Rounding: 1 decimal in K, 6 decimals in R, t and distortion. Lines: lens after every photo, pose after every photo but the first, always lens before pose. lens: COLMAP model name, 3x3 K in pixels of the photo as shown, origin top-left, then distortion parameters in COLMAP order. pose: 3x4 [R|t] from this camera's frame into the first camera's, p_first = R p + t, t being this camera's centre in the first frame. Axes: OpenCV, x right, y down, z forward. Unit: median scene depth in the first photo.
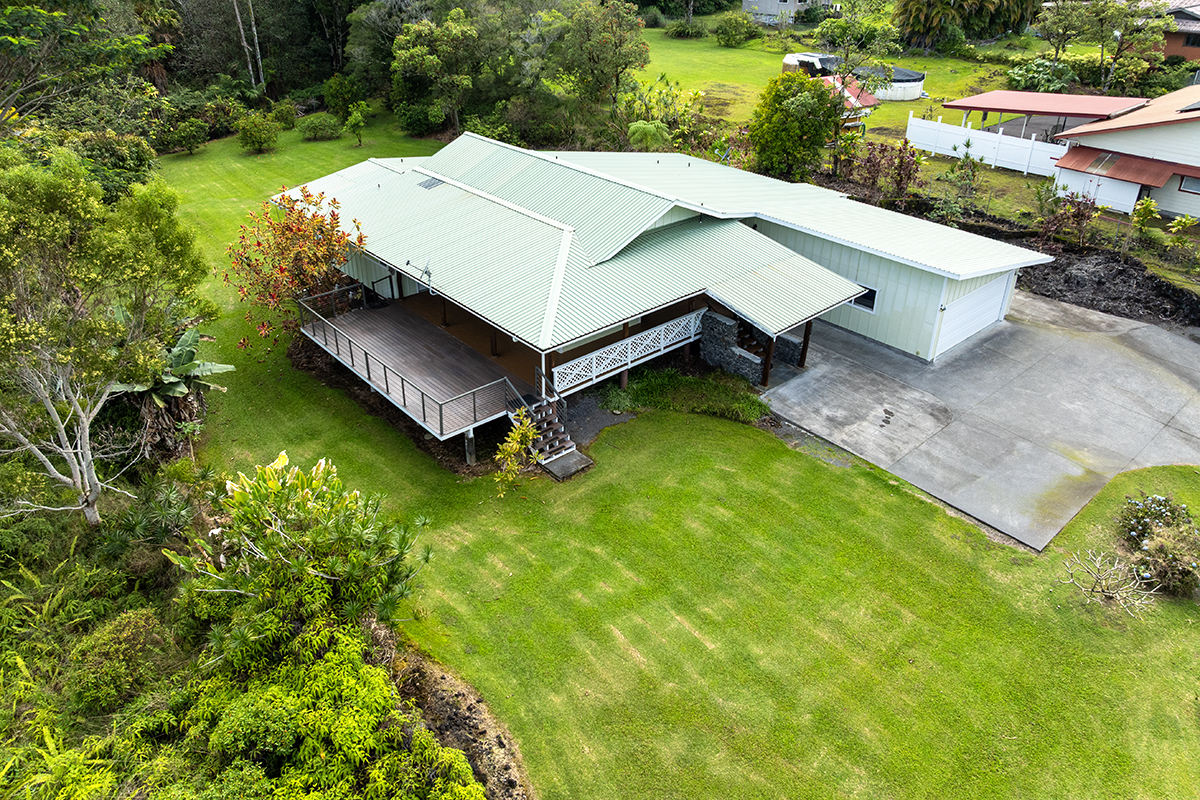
lens RADIAL K [[841.5, 0, 595.5], [0, 841.5, 374.6], [0, 0, 1]] dist [-0.051753, 0.003808]
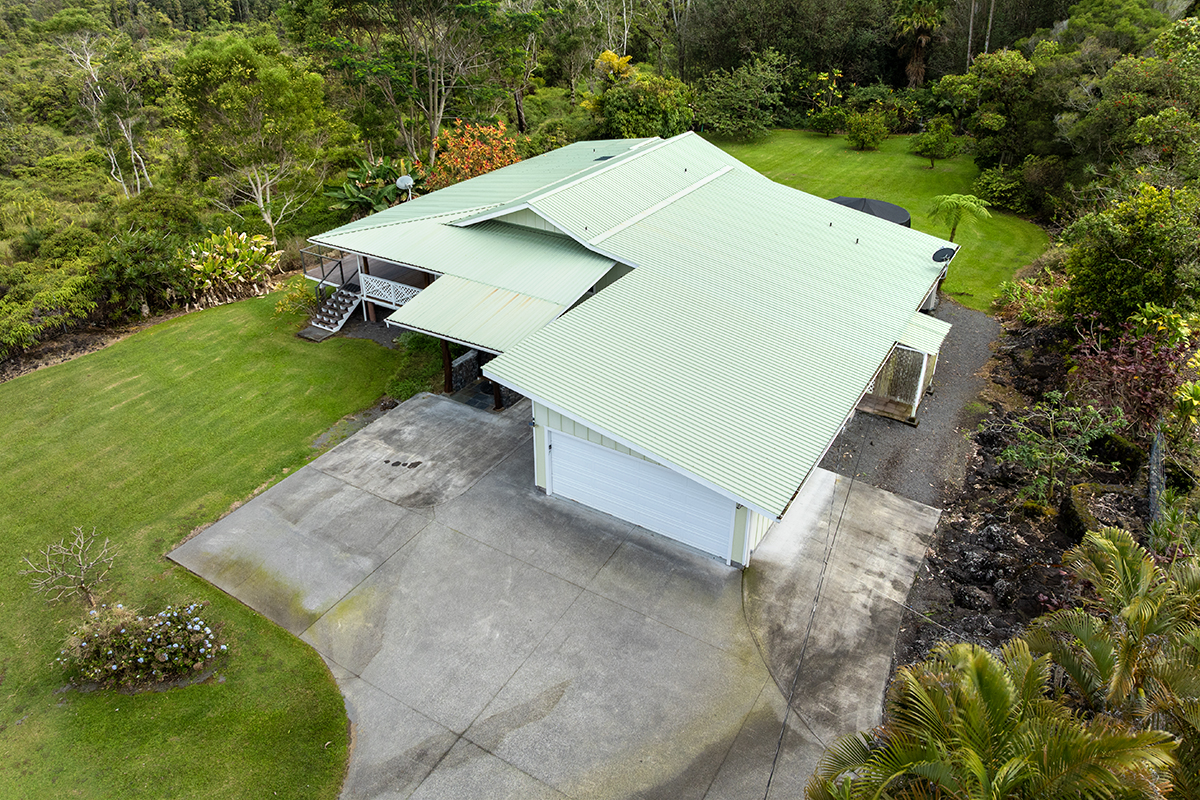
lens RADIAL K [[841.5, 0, 595.5], [0, 841.5, 374.6], [0, 0, 1]] dist [-0.051753, 0.003808]
pose [[0.292012, 0.454505, -0.841519, 1.141255], [-0.466118, 0.835933, 0.289743, -0.393719], [0.835143, 0.307639, 0.455955, 0.734826]]
